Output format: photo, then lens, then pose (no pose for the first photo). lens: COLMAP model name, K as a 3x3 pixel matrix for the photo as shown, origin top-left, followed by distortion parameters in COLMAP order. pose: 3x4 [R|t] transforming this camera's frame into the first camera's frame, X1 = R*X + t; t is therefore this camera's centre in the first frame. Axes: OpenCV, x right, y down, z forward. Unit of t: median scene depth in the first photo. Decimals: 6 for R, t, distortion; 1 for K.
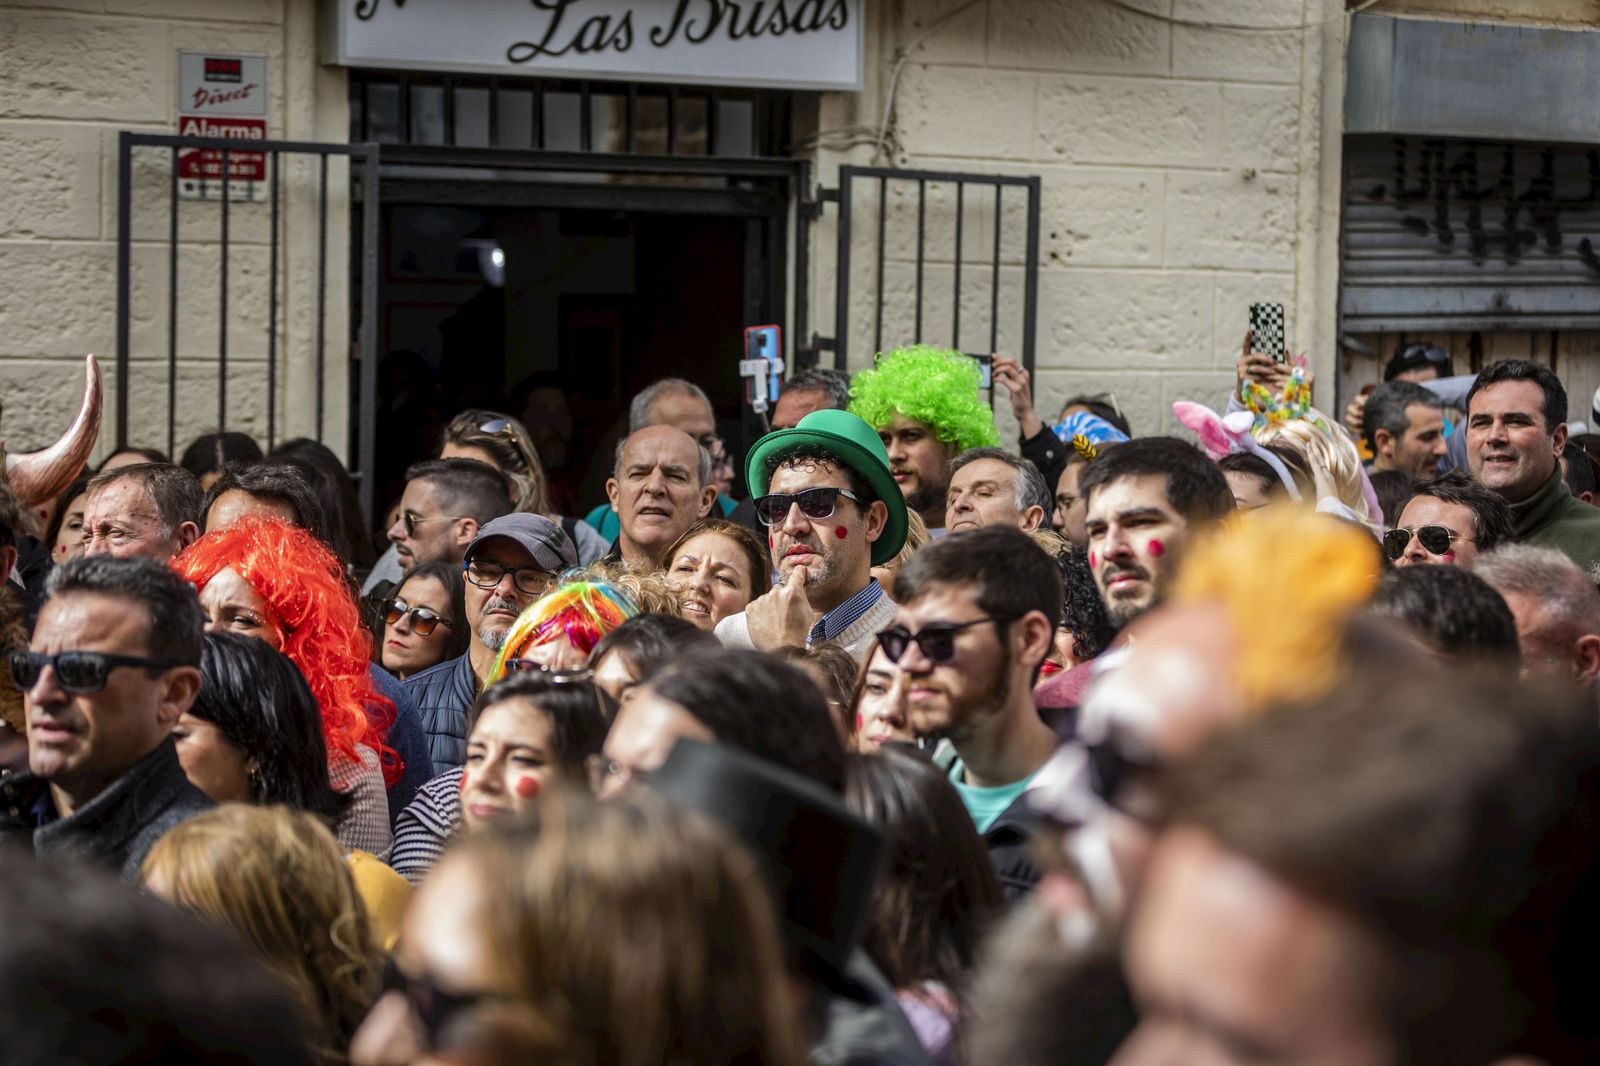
lens RADIAL K [[3496.9, 0, 800.1], [0, 3496.9, 532.2], [0, 0, 1]] dist [0.074089, 0.000000]
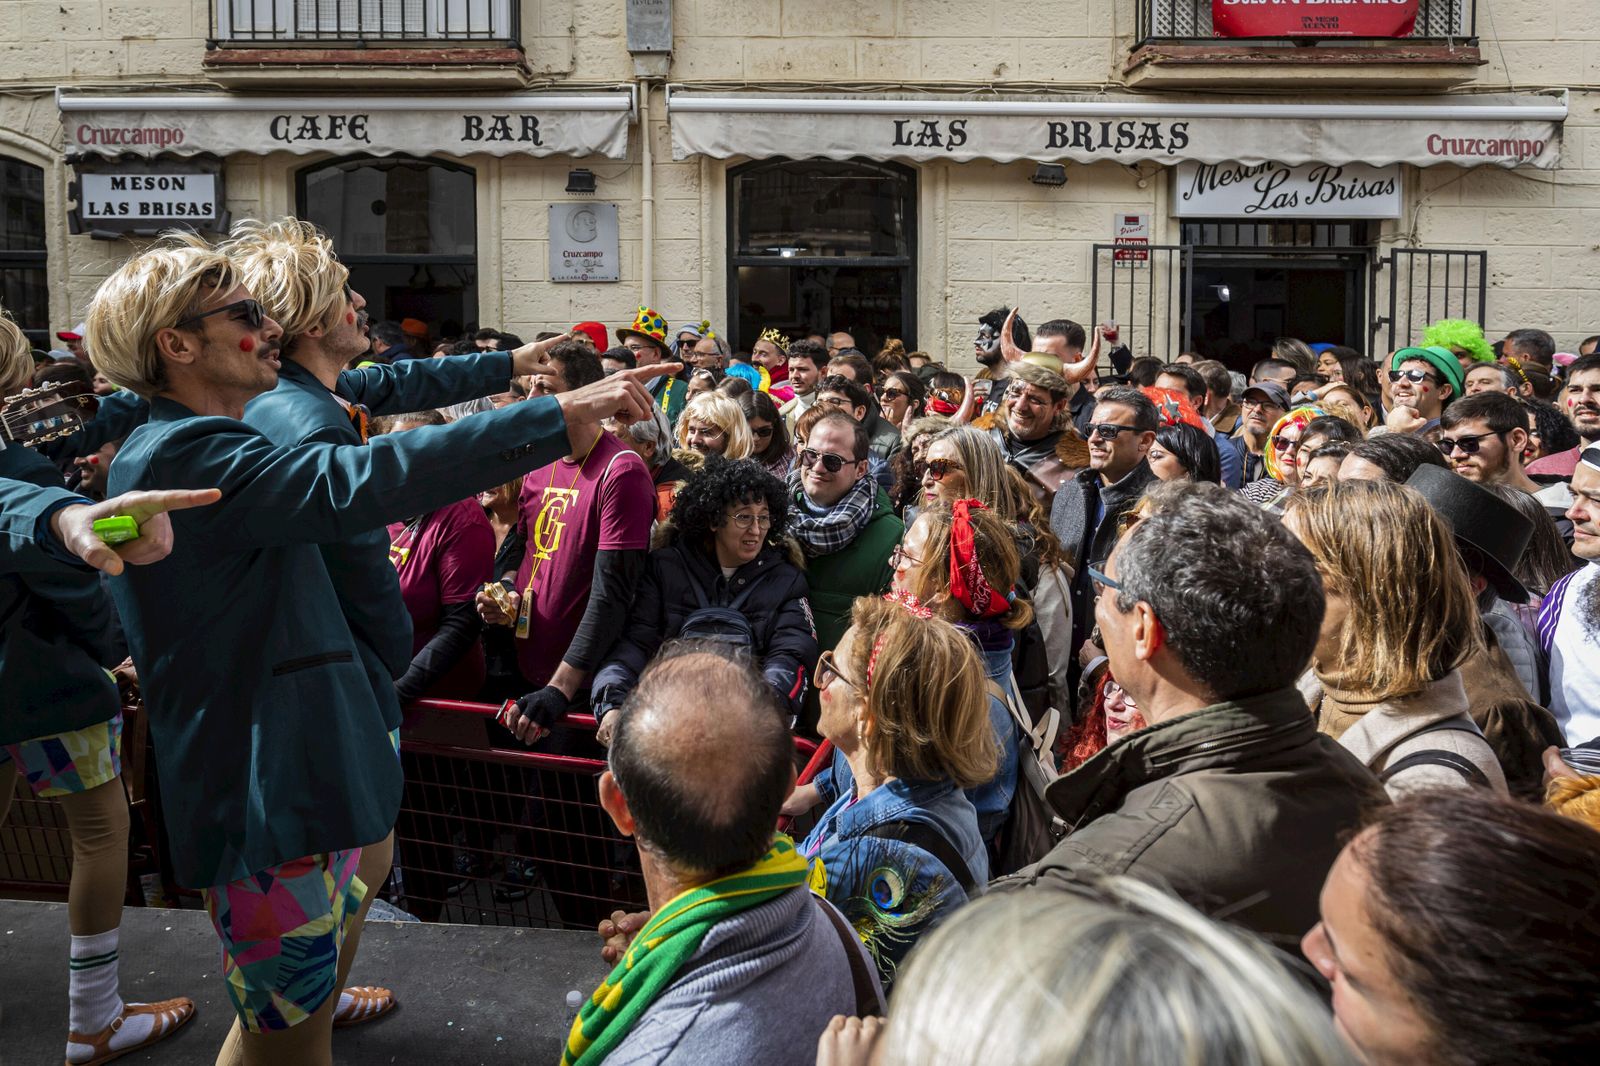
lens RADIAL K [[3496.9, 0, 799.2], [0, 3496.9, 532.3], [0, 0, 1]] dist [0.074089, 0.000000]
pose [[0.789576, 0.095659, -0.606151, 1.226006], [-0.013879, 0.990306, 0.138206, -0.247785], [0.613496, -0.100712, 0.783250, -1.238815]]
